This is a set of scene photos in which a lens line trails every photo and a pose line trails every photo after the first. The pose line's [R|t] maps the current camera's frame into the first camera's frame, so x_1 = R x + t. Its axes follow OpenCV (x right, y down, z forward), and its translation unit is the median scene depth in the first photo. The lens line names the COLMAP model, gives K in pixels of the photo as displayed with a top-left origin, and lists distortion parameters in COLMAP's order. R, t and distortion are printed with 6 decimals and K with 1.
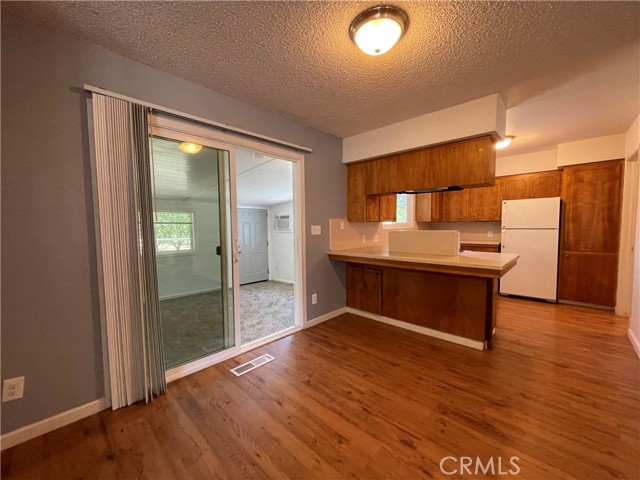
lens RADIAL K [[260.8, 0, 325.1], [0, 260.8, 242.3], [0, 0, 1]] dist [0.001878, 0.000061]
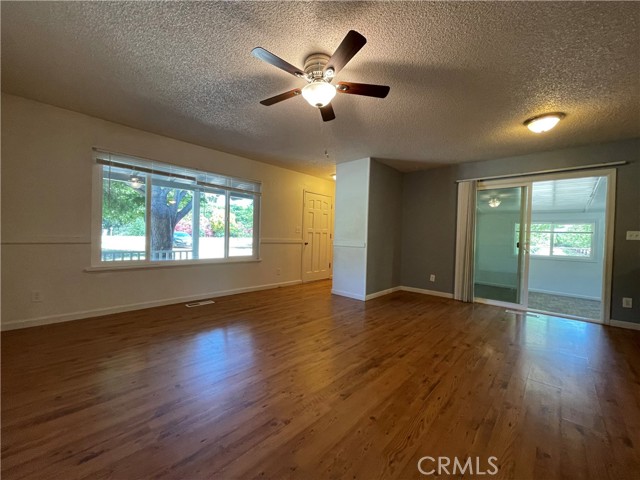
lens RADIAL K [[260.8, 0, 320.8], [0, 260.8, 240.4], [0, 0, 1]] dist [0.001878, 0.000061]
pose [[0.012793, 0.025105, -0.999603, 0.823159], [-0.088747, 0.995768, 0.023873, 0.047617], [0.995972, 0.088406, 0.014967, -0.200782]]
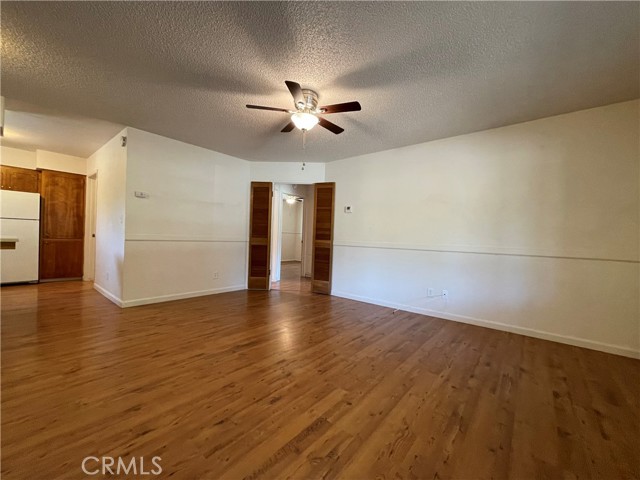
lens RADIAL K [[260.8, 0, 321.7], [0, 260.8, 238.8], [0, 0, 1]] dist [0.001878, 0.000061]
pose [[-0.071116, 0.001453, 0.997467, -0.410323], [0.025729, 0.999669, 0.000378, 0.069706], [-0.997136, 0.025690, -0.071130, -0.211205]]
